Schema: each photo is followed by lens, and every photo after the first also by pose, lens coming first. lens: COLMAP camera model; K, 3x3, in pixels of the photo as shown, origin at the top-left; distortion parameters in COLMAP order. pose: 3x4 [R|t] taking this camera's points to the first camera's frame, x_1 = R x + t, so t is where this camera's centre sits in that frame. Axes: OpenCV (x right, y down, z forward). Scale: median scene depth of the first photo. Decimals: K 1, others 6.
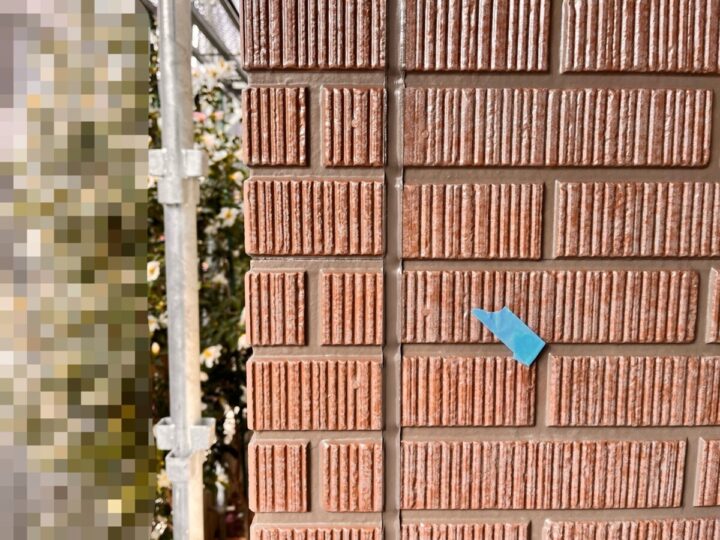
lens RADIAL K [[537.2, 0, 362.4], [0, 537.2, 277.0], [0, 0, 1]] dist [0.037282, -0.075886]
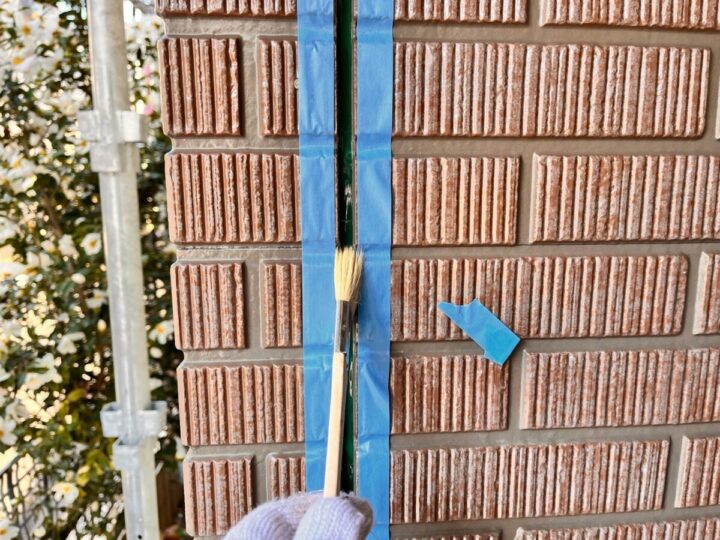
lens RADIAL K [[537.2, 0, 360.9], [0, 537.2, 274.4], [0, 0, 1]] dist [0.037282, -0.075886]
pose [[0.997690, -0.015388, 0.066165, 0.022204], [0.011162, 0.997901, 0.063785, -0.043547], [-0.067007, -0.062899, 0.995768, 0.145073]]
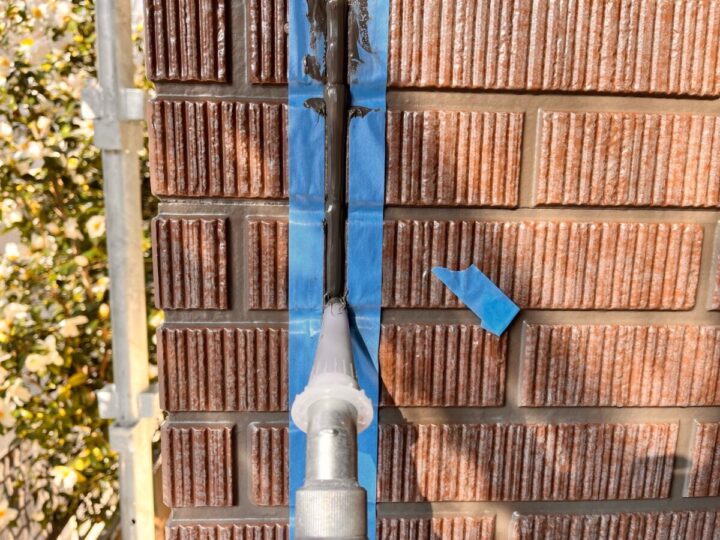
lens RADIAL K [[537.2, 0, 354.0], [0, 537.2, 272.5], [0, 0, 1]] dist [0.037282, -0.075886]
pose [[0.999216, 0.009719, 0.038379, 0.052877], [-0.012046, 0.998071, 0.060895, 0.019524], [-0.037713, -0.061310, 0.997406, 0.187769]]
